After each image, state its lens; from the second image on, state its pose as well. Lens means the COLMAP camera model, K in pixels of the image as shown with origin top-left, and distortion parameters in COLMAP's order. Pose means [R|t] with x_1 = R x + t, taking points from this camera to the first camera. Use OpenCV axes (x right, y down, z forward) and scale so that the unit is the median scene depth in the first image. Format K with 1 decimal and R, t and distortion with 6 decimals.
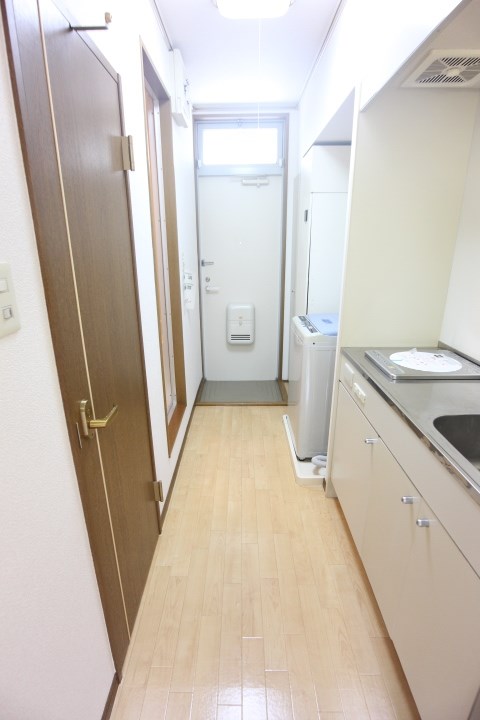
lens RADIAL K [[367.8, 0, 238.9], [0, 367.8, 361.1], [0, 0, 1]] dist [-0.032743, 0.004361]
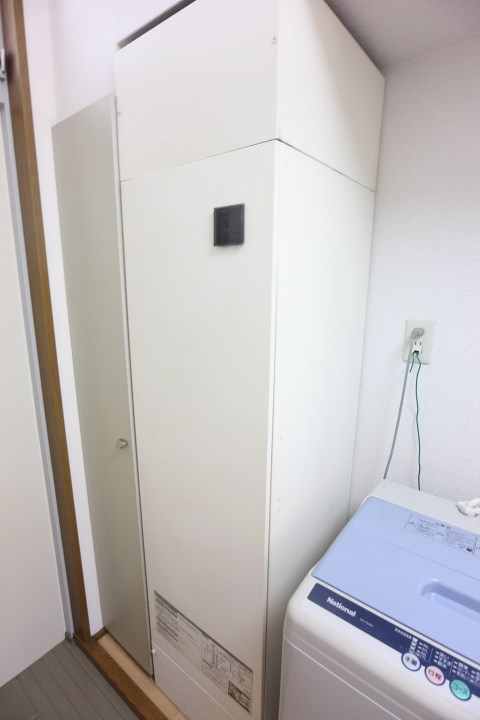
lens RADIAL K [[367.8, 0, 238.5], [0, 367.8, 362.9], [0, 0, 1]] dist [-0.032743, 0.004361]
pose [[0.620902, -0.174292, 0.764266, -0.067901], [0.236316, 0.971228, 0.029503, -0.474130], [-0.747419, 0.162291, 0.644225, 1.297218]]
